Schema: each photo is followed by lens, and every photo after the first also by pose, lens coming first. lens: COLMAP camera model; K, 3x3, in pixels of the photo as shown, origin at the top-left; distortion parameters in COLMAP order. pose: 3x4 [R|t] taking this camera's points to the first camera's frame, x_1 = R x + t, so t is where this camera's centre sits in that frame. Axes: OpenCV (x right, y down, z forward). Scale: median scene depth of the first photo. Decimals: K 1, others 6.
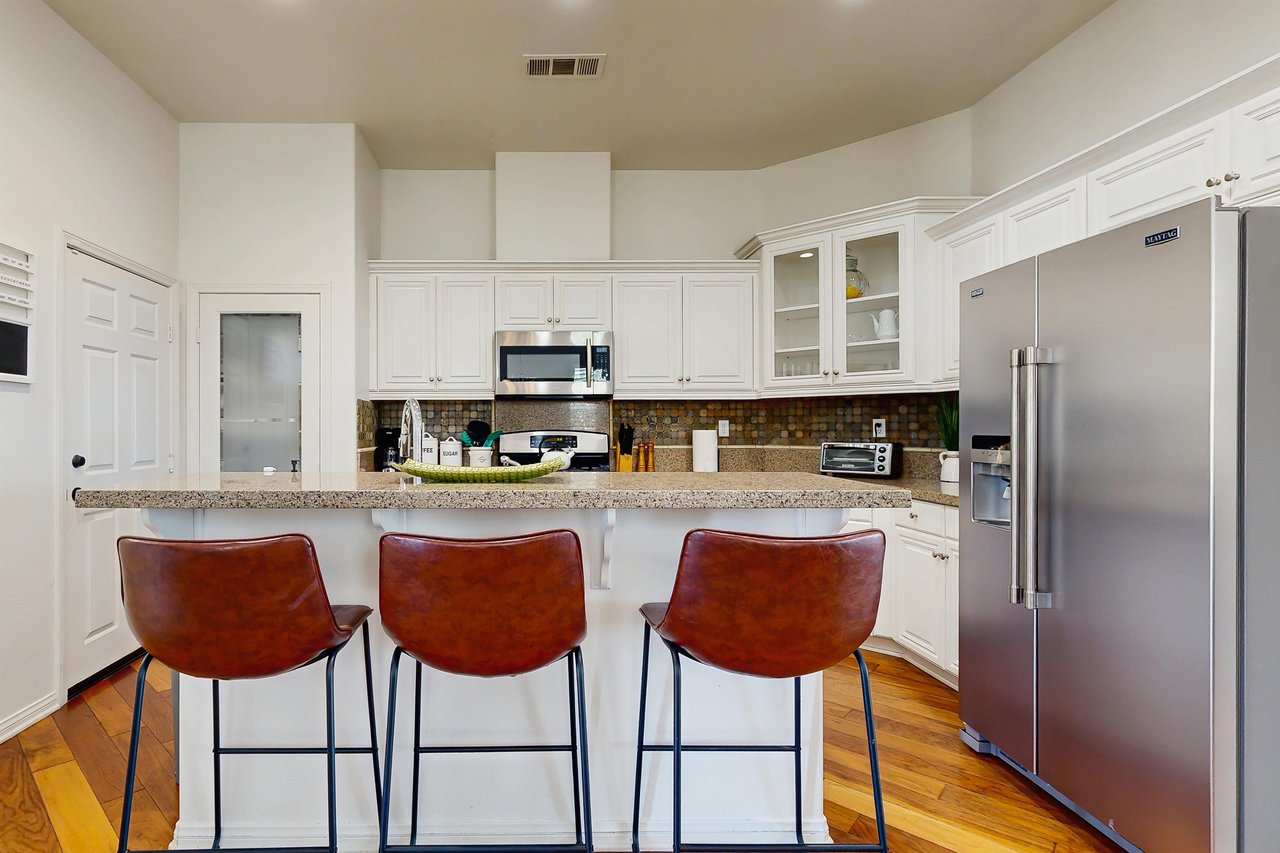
lens RADIAL K [[740.5, 0, 637.2], [0, 740.5, 431.7], [0, 0, 1]] dist [0.000328, 0.000205]
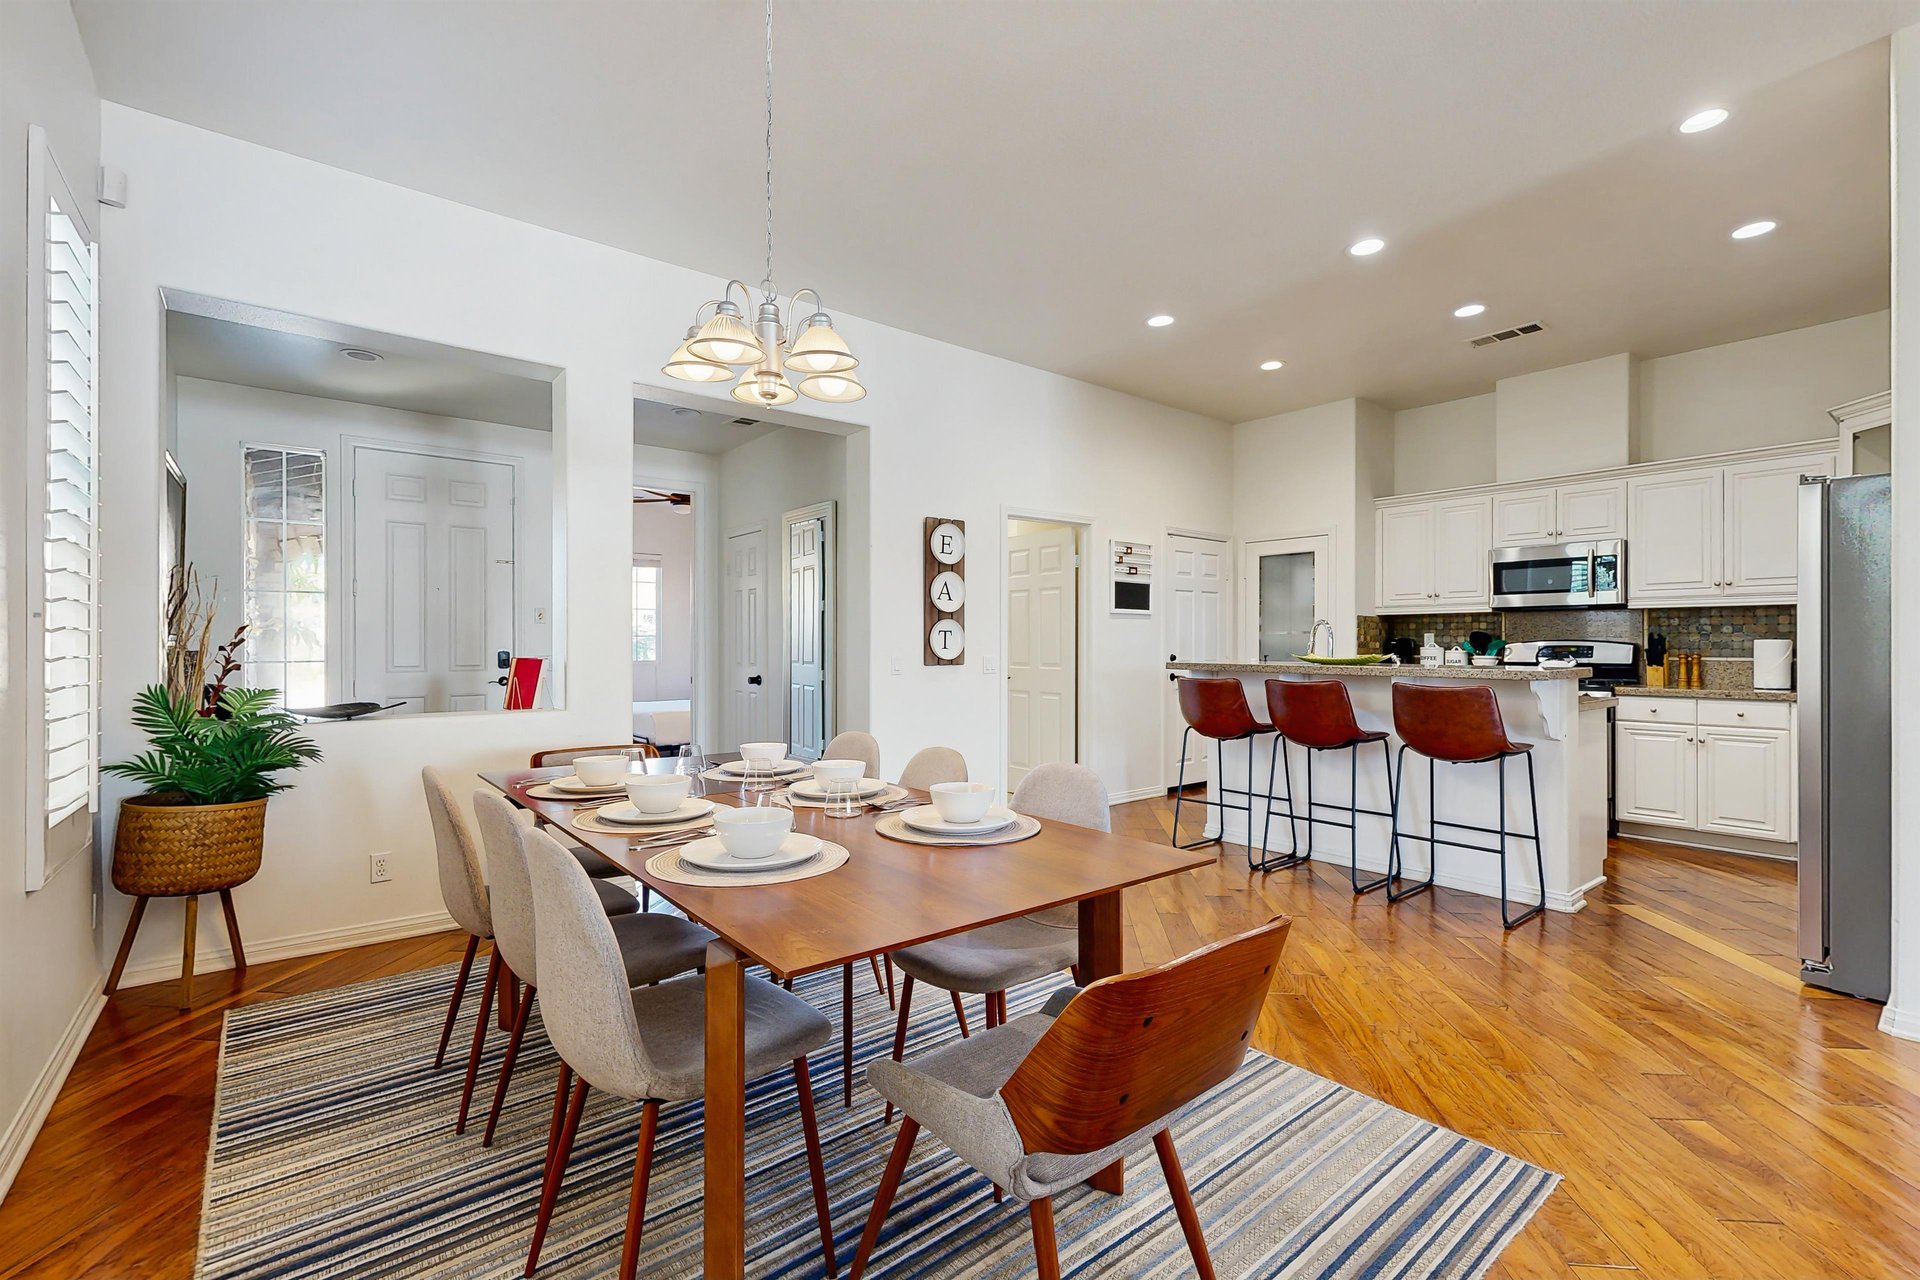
lens RADIAL K [[826.9, 0, 960.0], [0, 826.9, 640.0], [0, 0, 1]] dist [0.002504, 0.000605]
pose [[0.614121, -0.002292, -0.789209, 0.281611], [-0.001964, 0.999988, -0.004433, 0.004296], [0.789209, 0.004272, 0.614109, -0.351001]]
